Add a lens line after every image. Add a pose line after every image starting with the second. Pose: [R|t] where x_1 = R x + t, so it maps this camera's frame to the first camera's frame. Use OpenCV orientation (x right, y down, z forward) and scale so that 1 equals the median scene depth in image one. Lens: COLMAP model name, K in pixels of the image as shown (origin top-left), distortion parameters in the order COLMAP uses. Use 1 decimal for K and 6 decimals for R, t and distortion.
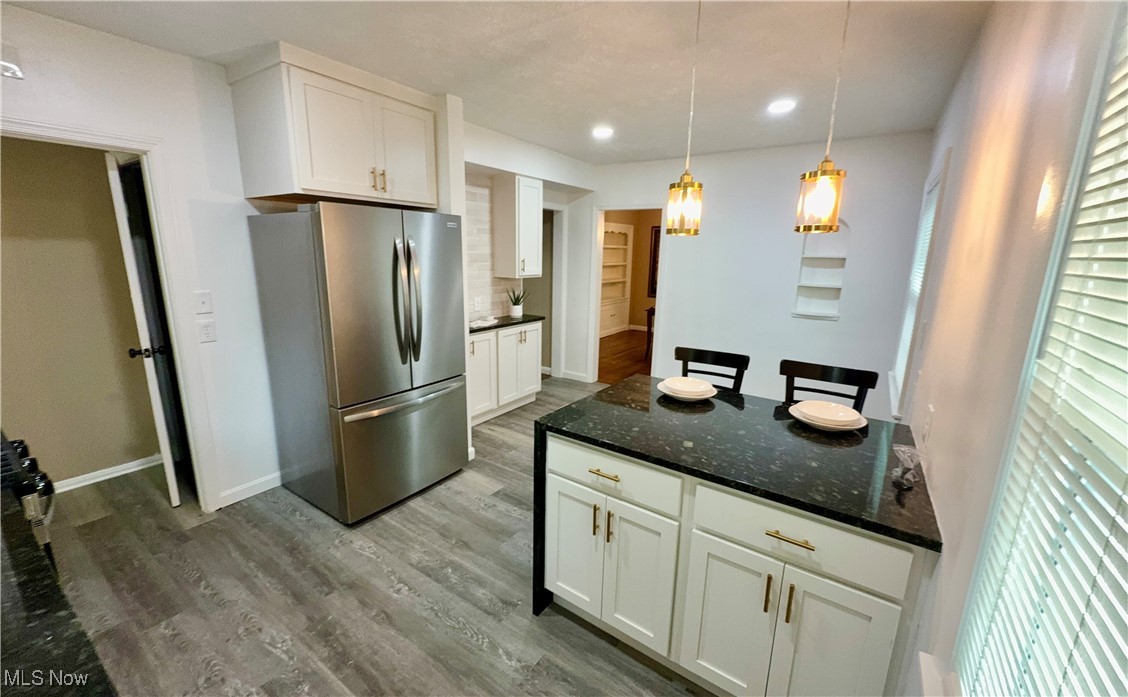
lens RADIAL K [[448.5, 0, 565.5], [0, 448.5, 347.1], [0, 0, 1]] dist [-0.001806, 0.000249]
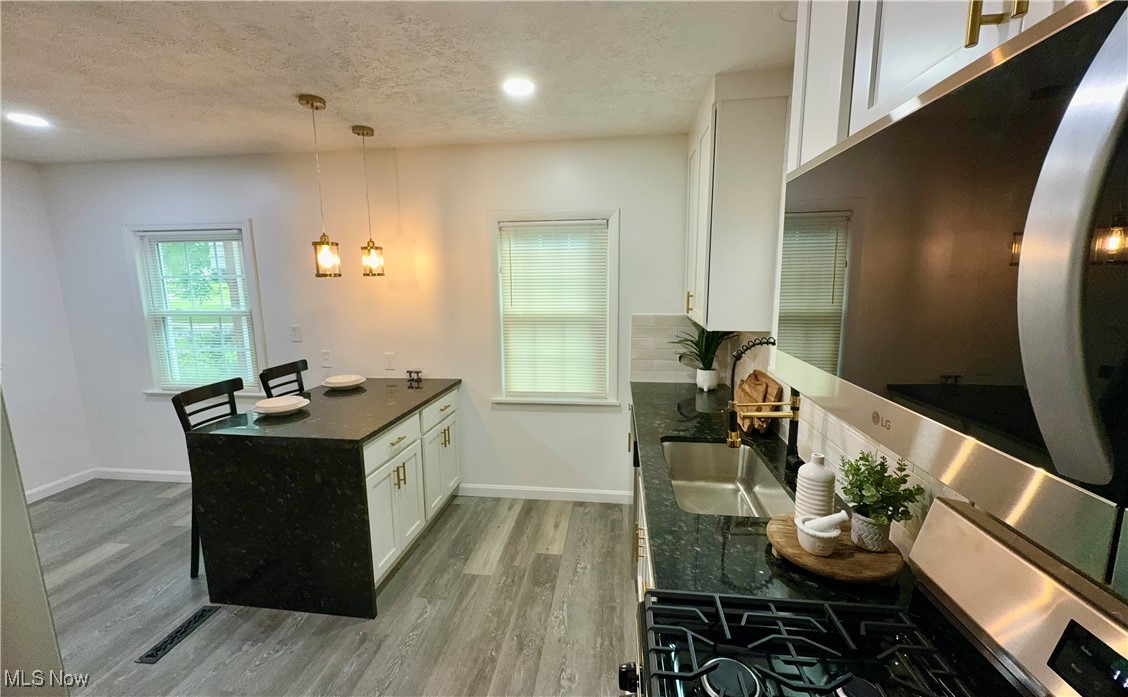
lens RADIAL K [[448.5, 0, 564.7], [0, 448.5, 350.5], [0, 0, 1]] dist [-0.001806, 0.000249]
pose [[-0.465505, -0.149898, 0.872259, -1.260784], [0.188685, 0.946087, 0.263283, -0.247989], [-0.864698, 0.287141, -0.412125, 0.948251]]
